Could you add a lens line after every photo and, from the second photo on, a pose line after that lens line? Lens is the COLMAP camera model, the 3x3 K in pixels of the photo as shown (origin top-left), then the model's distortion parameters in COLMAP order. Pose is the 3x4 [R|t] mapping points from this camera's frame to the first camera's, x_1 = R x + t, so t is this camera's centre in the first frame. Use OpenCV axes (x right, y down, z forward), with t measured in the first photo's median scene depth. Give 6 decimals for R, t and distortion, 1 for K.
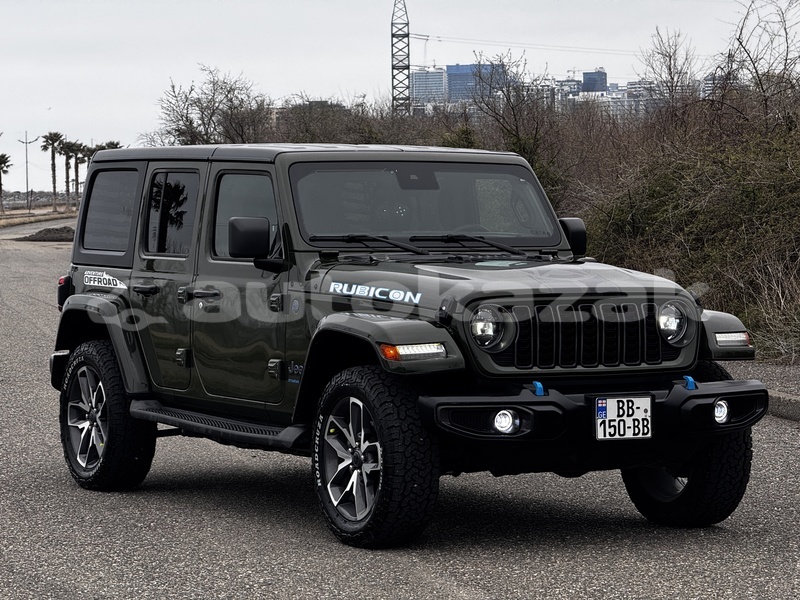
lens RADIAL K [[2810.5, 0, 400.0], [0, 2810.5, 300.0], [0, 0, 1]] dist [0.219267, -0.568770]
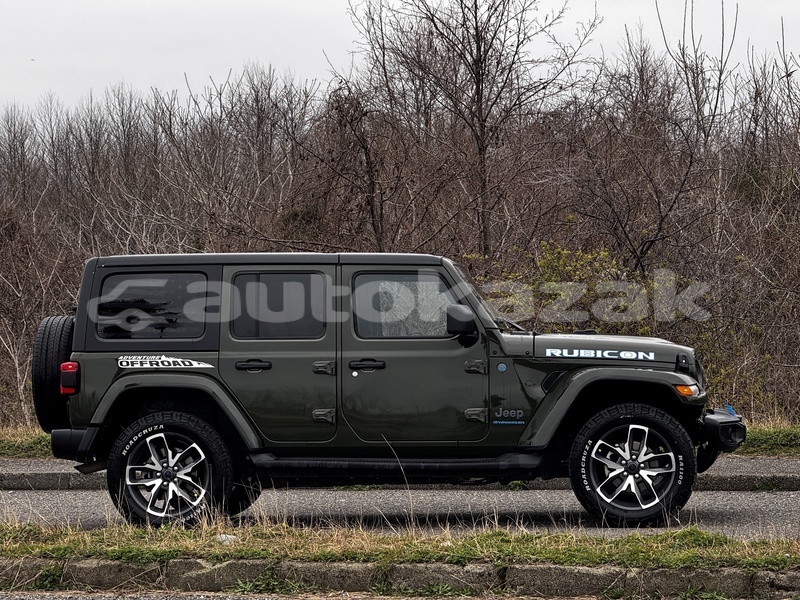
lens RADIAL K [[2810.5, 0, 400.0], [0, 2810.5, 300.0], [0, 0, 1]] dist [0.219267, -0.568770]
pose [[0.558478, 0.001888, 0.829517, -1.290493], [0.043586, 0.998549, -0.031617, 0.010955], [-0.828373, 0.053813, 0.557586, 0.284736]]
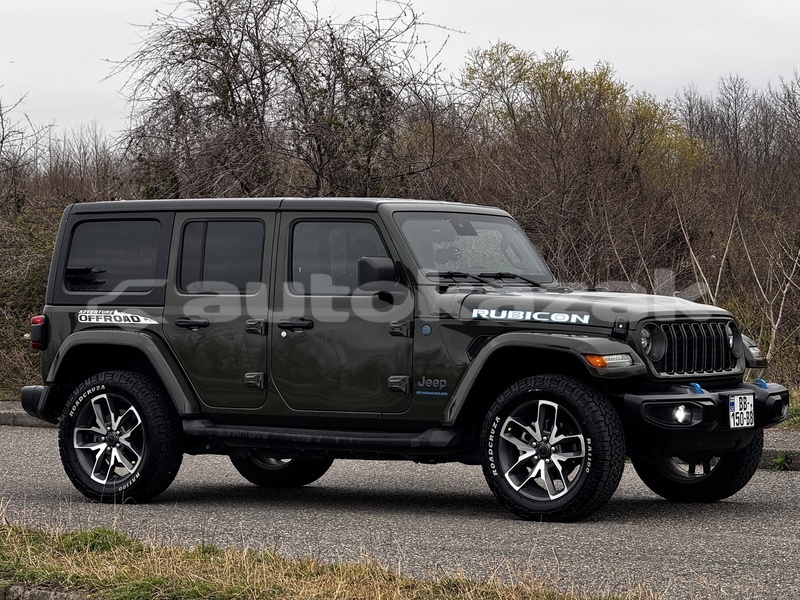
lens RADIAL K [[2810.5, 0, 400.0], [0, 2810.5, 300.0], [0, 0, 1]] dist [0.219267, -0.568770]
pose [[0.885802, -0.004264, 0.464045, -0.642118], [0.019455, 0.999420, -0.027955, 0.023977], [-0.463656, 0.033791, 0.885371, -0.061435]]
